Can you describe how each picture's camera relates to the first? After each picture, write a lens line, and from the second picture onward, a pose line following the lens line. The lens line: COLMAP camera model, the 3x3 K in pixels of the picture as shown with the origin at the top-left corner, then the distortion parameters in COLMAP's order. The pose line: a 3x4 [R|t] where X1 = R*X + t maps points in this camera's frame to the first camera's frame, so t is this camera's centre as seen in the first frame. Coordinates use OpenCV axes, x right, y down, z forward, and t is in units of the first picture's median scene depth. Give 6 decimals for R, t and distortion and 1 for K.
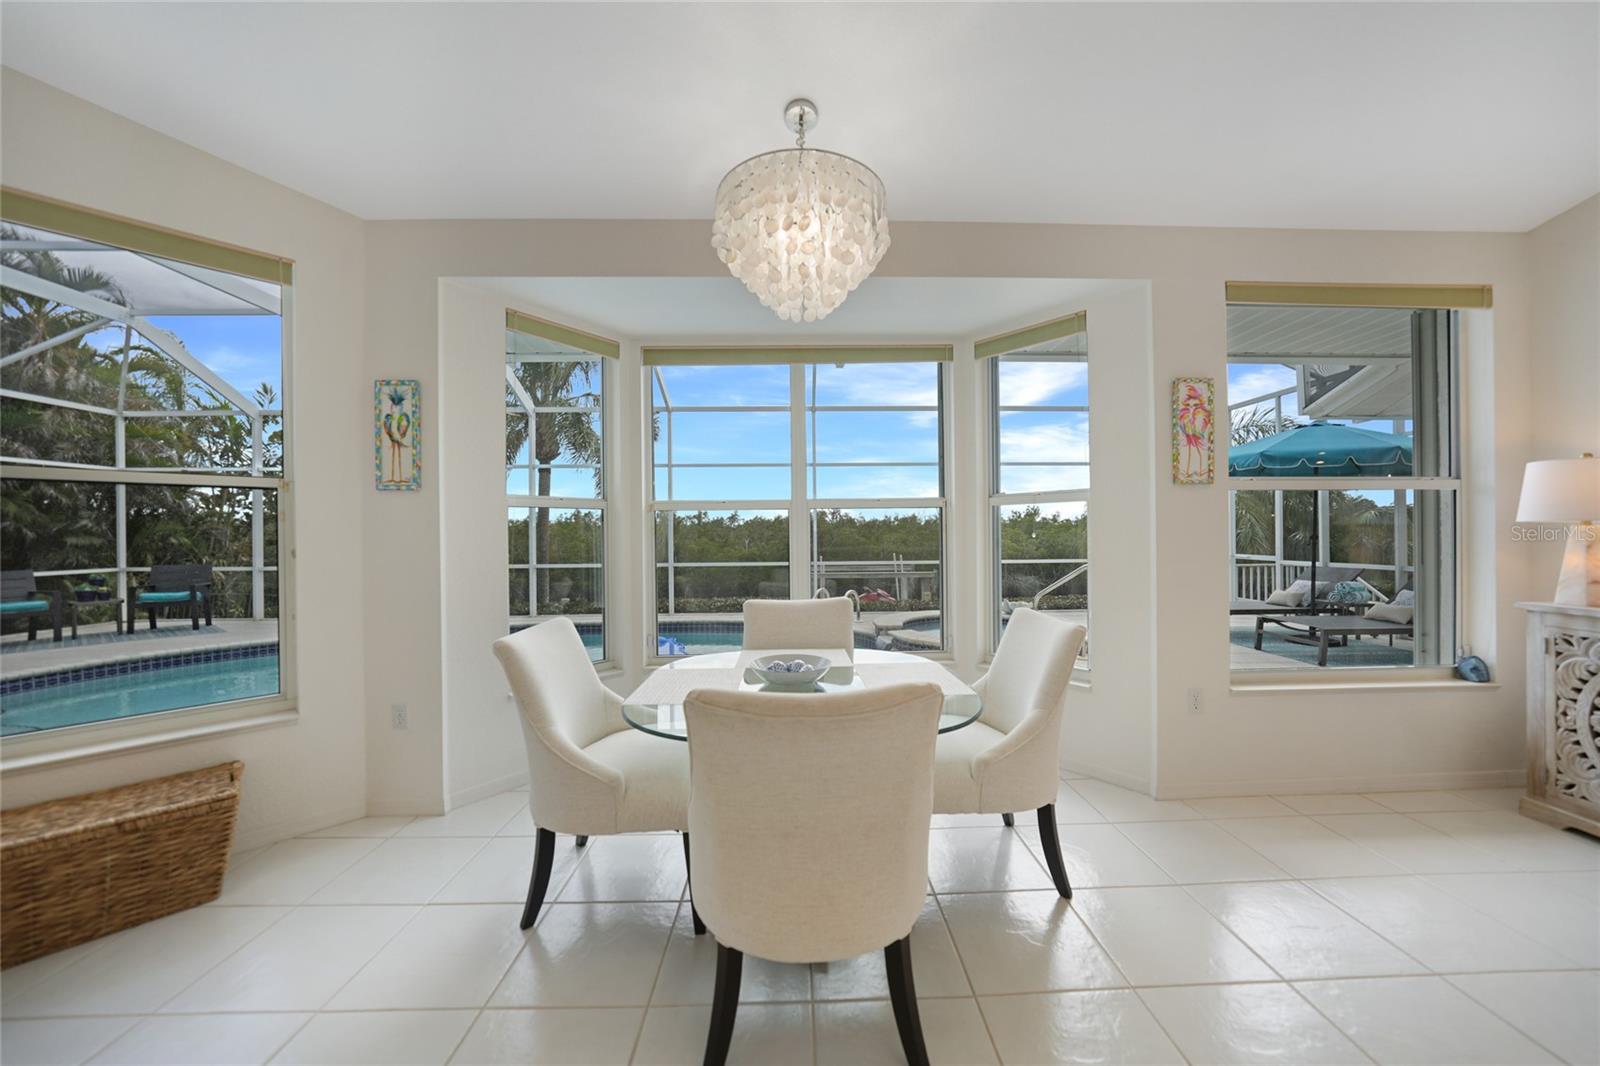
lens RADIAL K [[575.2, 0, 859.1], [0, 575.2, 536.1], [0, 0, 1]] dist [0.000995, 0.000135]
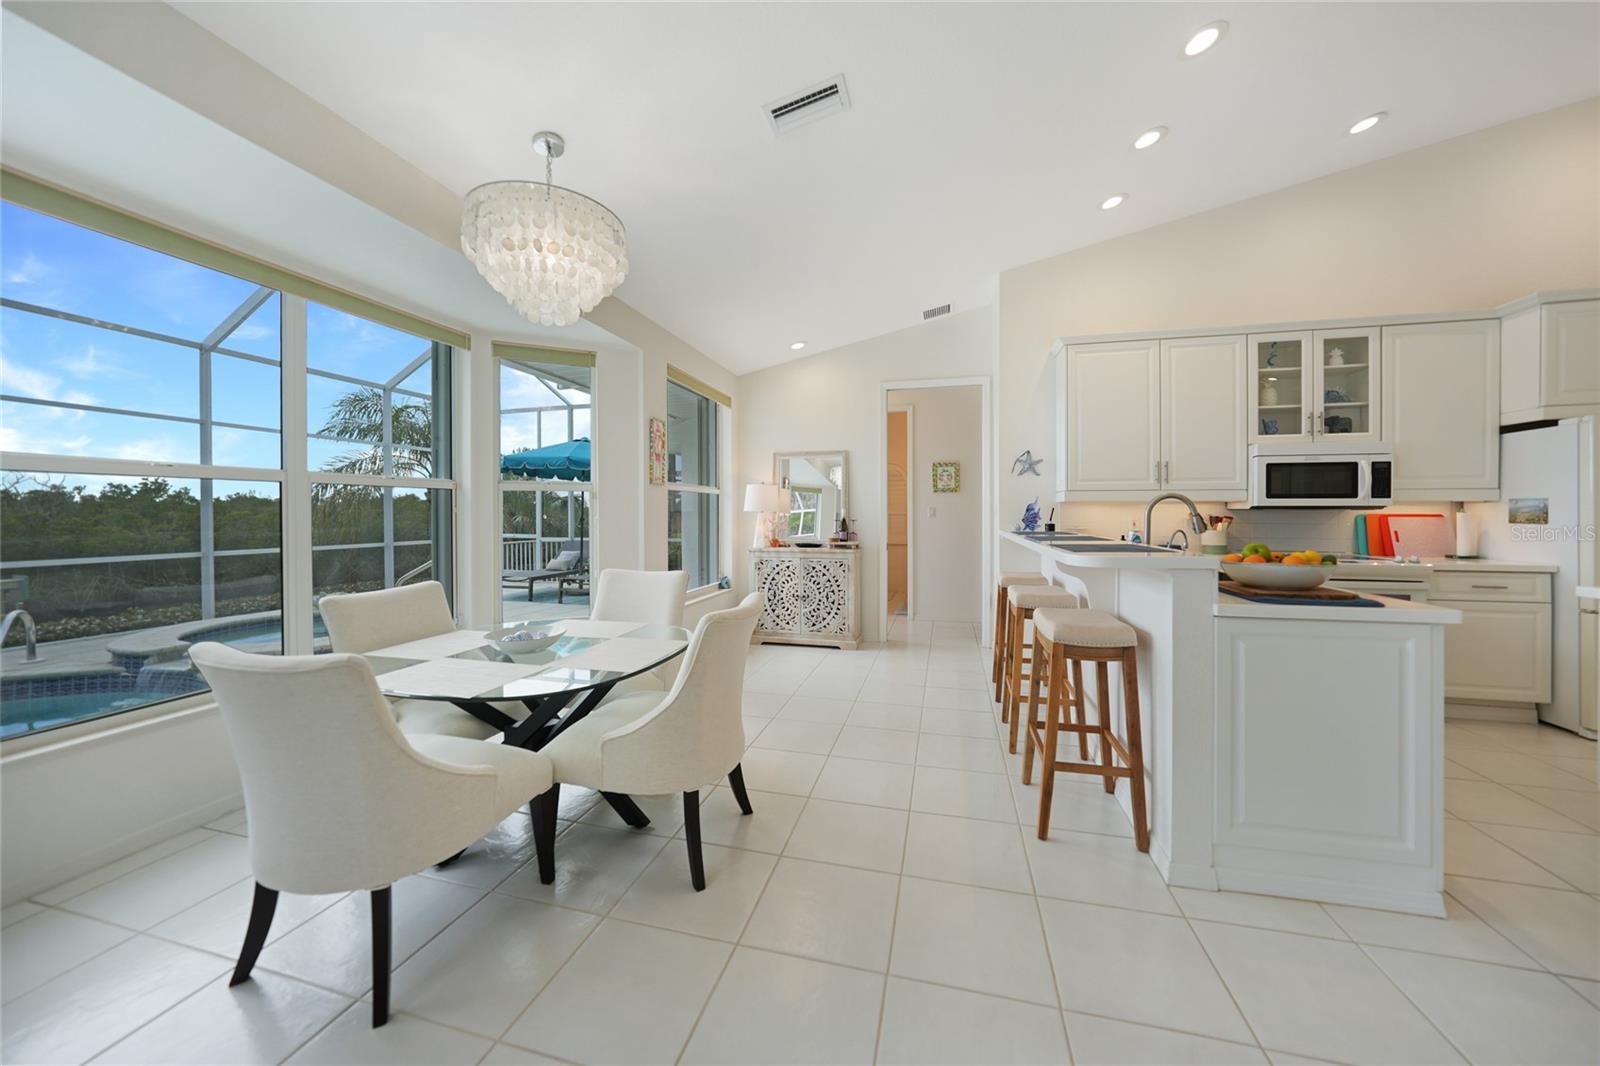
lens RADIAL K [[559.8, 0, 795.2], [0, 559.8, 522.4], [0, 0, 1]] dist [-0.000521, -0.000016]
pose [[0.362955, -0.004019, 0.931798, -0.638182], [-0.000159, 0.999990, 0.004375, 0.007536], [-0.931807, -0.001736, 0.362951, 0.046812]]
